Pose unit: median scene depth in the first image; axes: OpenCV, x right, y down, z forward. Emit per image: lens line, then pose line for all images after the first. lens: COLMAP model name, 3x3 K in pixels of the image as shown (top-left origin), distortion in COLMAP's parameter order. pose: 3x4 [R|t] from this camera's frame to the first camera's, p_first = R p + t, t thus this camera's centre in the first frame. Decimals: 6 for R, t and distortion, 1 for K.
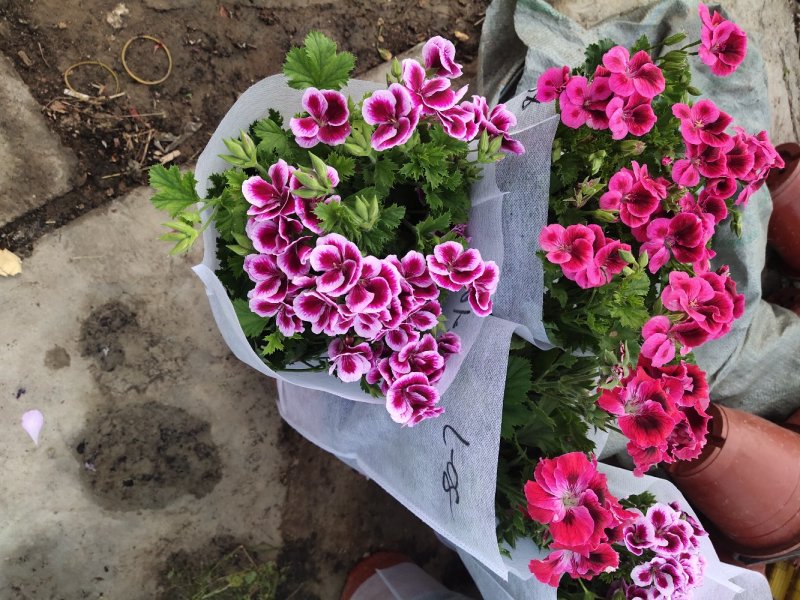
lens RADIAL K [[607.9, 0, 397.6], [0, 607.9, 298.0], [0, 0, 1]] dist [0.043841, -0.005020]
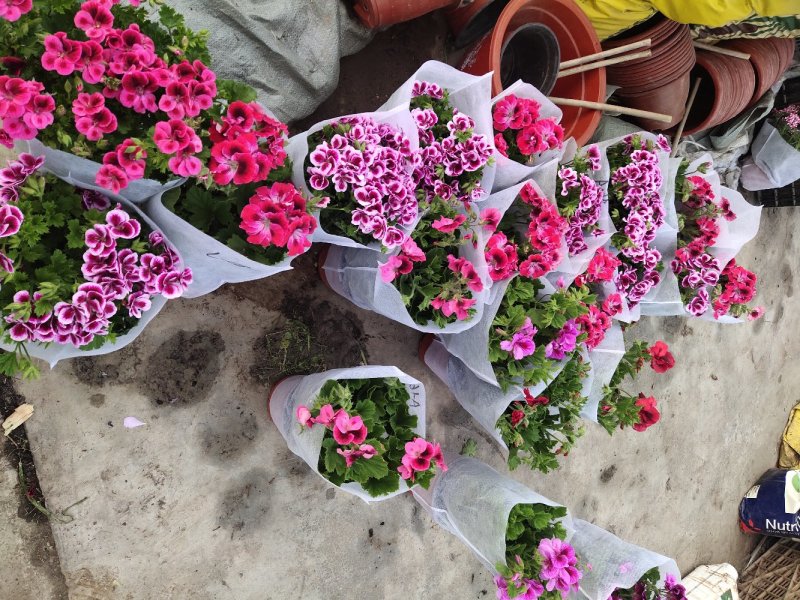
lens RADIAL K [[631.8, 0, 378.2], [0, 631.8, 296.4], [0, 0, 1]] dist [-0.009272, -0.004947]
pose [[0.483334, -0.813377, -0.323738, 0.875180], [0.851573, 0.351075, 0.389320, -0.022988], [-0.203008, -0.463858, 0.862336, -0.708781]]
